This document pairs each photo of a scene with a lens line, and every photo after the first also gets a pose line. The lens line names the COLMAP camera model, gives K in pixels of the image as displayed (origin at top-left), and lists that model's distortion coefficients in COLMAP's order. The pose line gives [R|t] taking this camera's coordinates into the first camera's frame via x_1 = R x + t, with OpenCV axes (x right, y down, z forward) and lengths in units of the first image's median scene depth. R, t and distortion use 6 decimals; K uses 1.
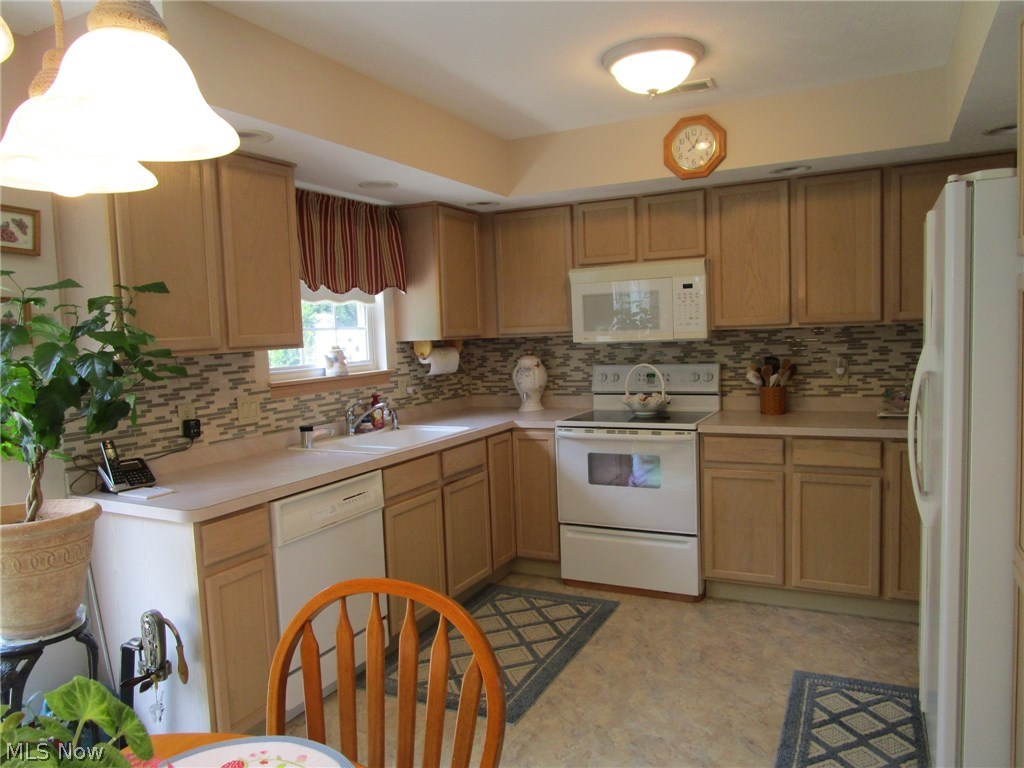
lens RADIAL K [[720.4, 0, 512.3], [0, 720.4, 383.6], [0, 0, 1]] dist [-0.026749, -0.005102]
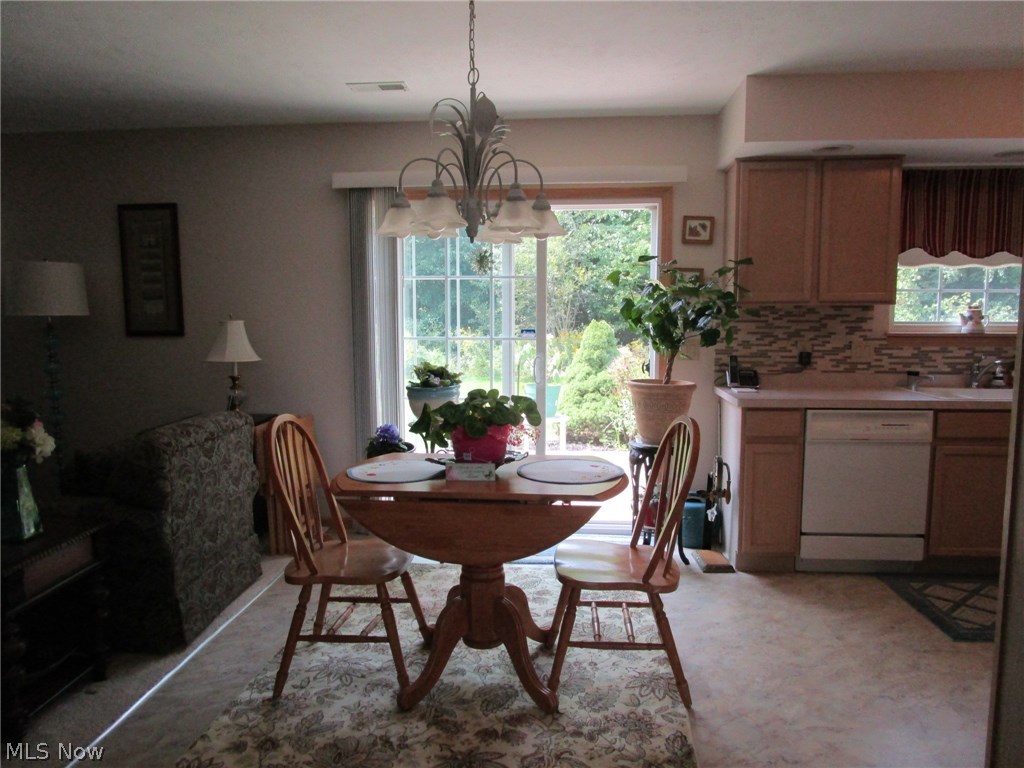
lens RADIAL K [[720.4, 0, 512.2], [0, 720.4, 384.8], [0, 0, 1]] dist [-0.026749, -0.005102]
pose [[0.371171, 0.129132, -0.919542, 0.615634], [-0.079420, 0.991069, 0.107119, 0.008103], [0.925162, 0.033271, 0.378112, -0.068867]]
